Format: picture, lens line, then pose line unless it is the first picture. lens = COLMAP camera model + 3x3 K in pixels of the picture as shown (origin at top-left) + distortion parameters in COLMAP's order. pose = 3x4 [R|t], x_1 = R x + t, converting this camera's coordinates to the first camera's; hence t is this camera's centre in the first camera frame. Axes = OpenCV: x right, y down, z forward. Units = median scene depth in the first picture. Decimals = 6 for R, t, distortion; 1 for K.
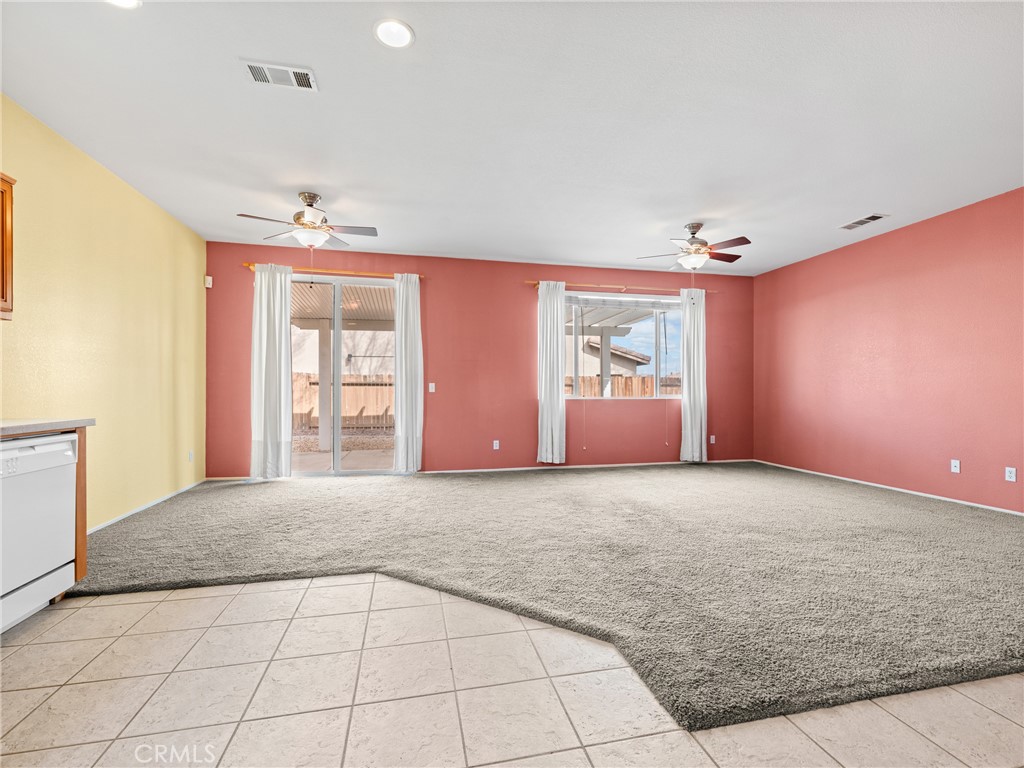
lens RADIAL K [[467.7, 0, 516.1], [0, 467.7, 387.8], [0, 0, 1]] dist [0.000616, 0.000055]
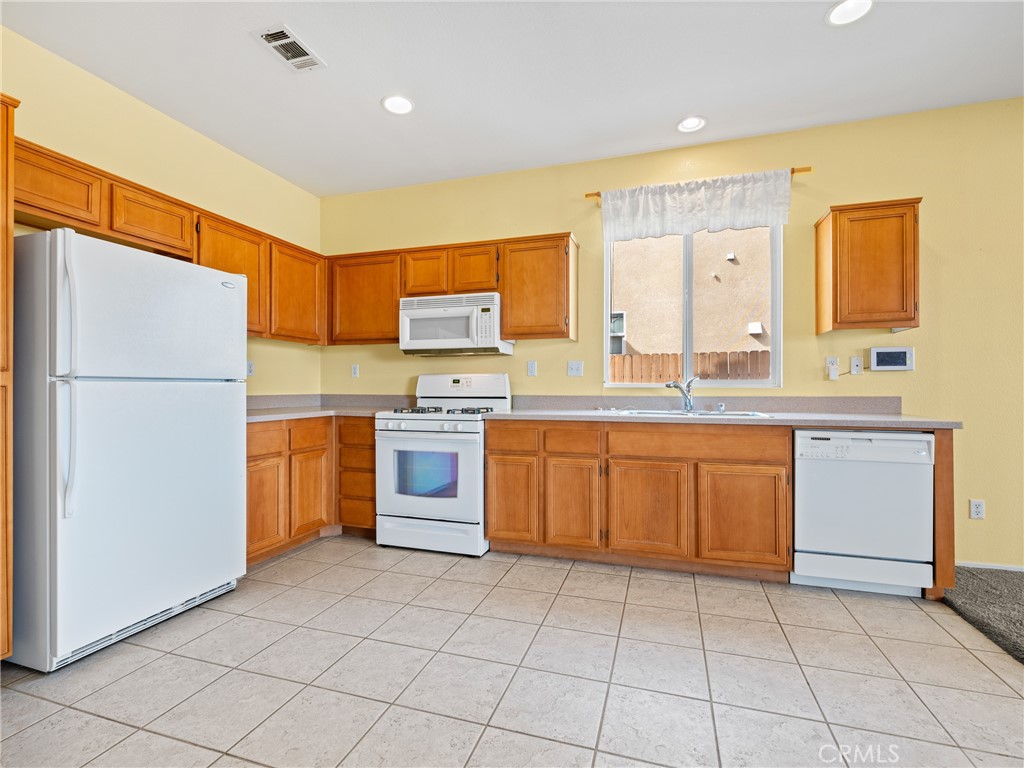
lens RADIAL K [[479.0, 0, 512.3], [0, 479.0, 387.8], [0, 0, 1]] dist [0.000235, 0.000146]
pose [[-0.510821, -0.003217, -0.859681, 0.161590], [0.002954, 0.999981, -0.005497, 0.001116], [0.859682, -0.005348, -0.510801, 0.325681]]
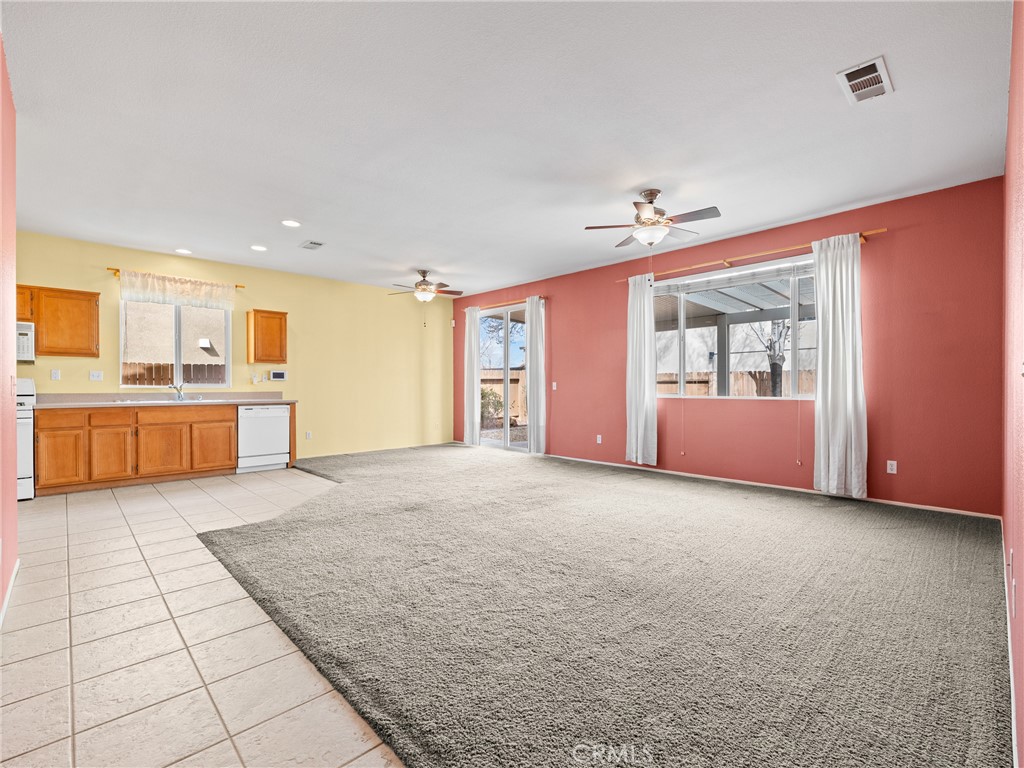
lens RADIAL K [[467.7, 0, 516.1], [0, 467.7, 387.8], [0, 0, 1]] dist [0.000616, 0.000055]
pose [[0.519303, -0.001087, -0.854589, 0.860050], [0.006633, 0.999974, 0.002758, 0.000248], [0.854564, -0.007101, 0.519297, 0.311727]]
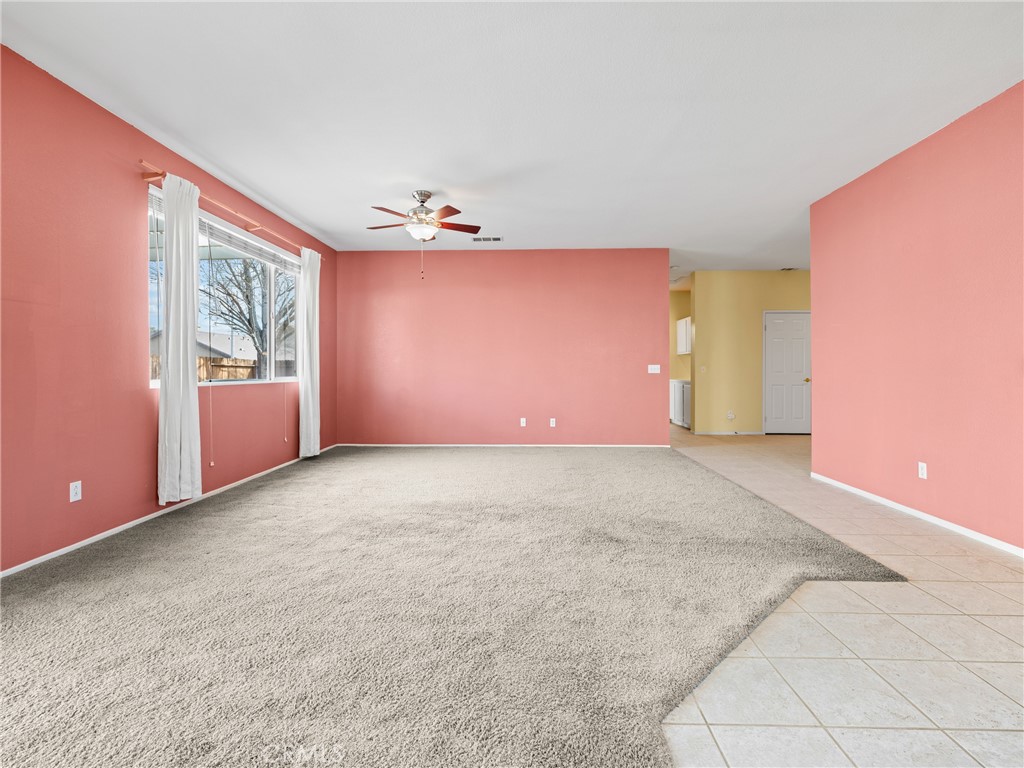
lens RADIAL K [[478.7, 0, 515.2], [0, 478.7, 371.5], [0, 0, 1]] dist [0.003873, 0.000656]
pose [[0.250504, -0.002564, 0.968112, -0.433821], [-0.005679, 0.999975, 0.004118, 0.000082], [-0.968099, -0.006529, 0.250483, 0.516929]]
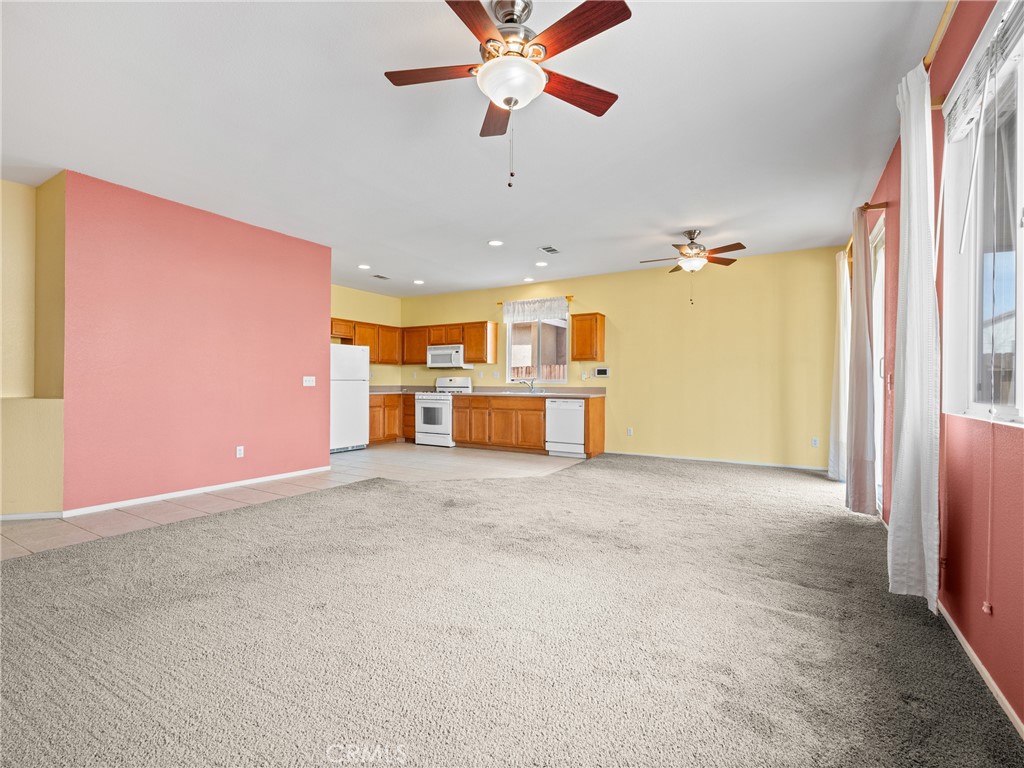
lens RADIAL K [[467.7, 0, 516.1], [0, 467.7, 387.8], [0, 0, 1]] dist [0.000616, 0.000055]
pose [[-0.688256, 0.002607, -0.725464, 0.604135], [-0.001866, 0.999984, 0.005365, 0.004417], [0.725466, 0.005046, -0.688240, 1.145671]]
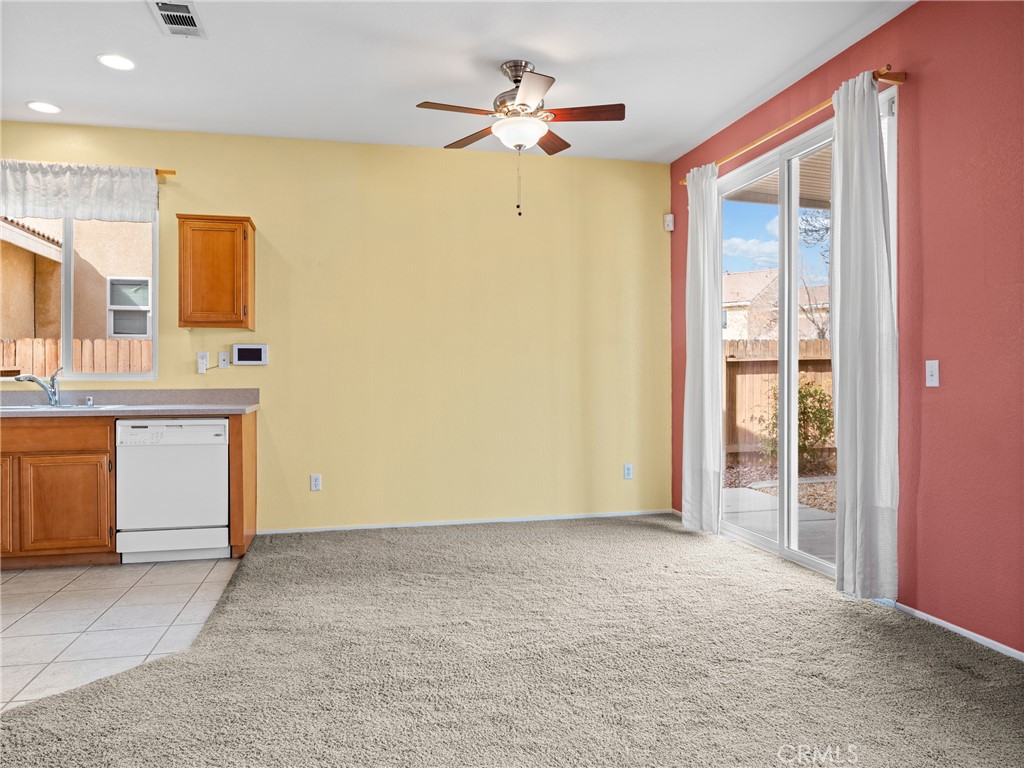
lens RADIAL K [[710.5, 0, 513.3], [0, 710.5, 380.3], [0, 0, 1]] dist [-0.004441, 0.000105]
pose [[-0.000021, -0.001424, -0.999999, 0.369759], [0.008265, 0.999965, -0.001424, 0.003106], [0.999966, -0.008265, -0.000009, 0.744180]]
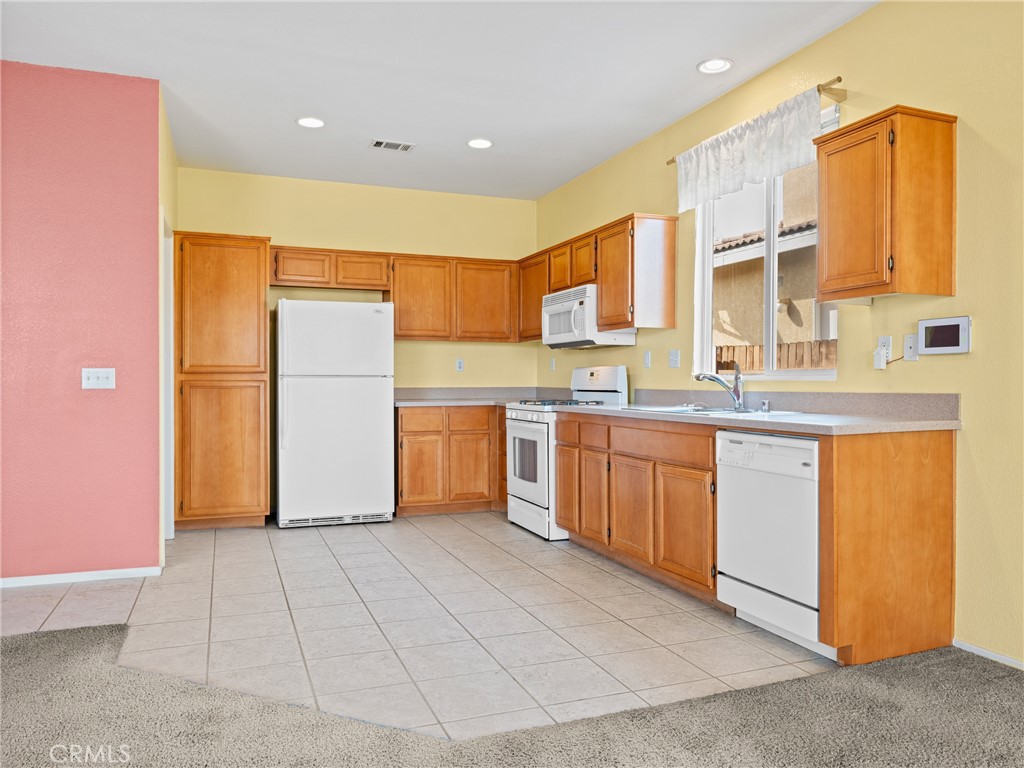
lens RADIAL K [[744.7, 0, 512.0], [0, 744.7, 384.0], [0, 0, 1]] dist [-0.007236, -0.003311]
pose [[-0.989990, -0.000977, -0.141138, -0.125327], [-0.000734, 0.999998, -0.001778, 0.003304], [0.141139, -0.001657, -0.989988, 0.910489]]
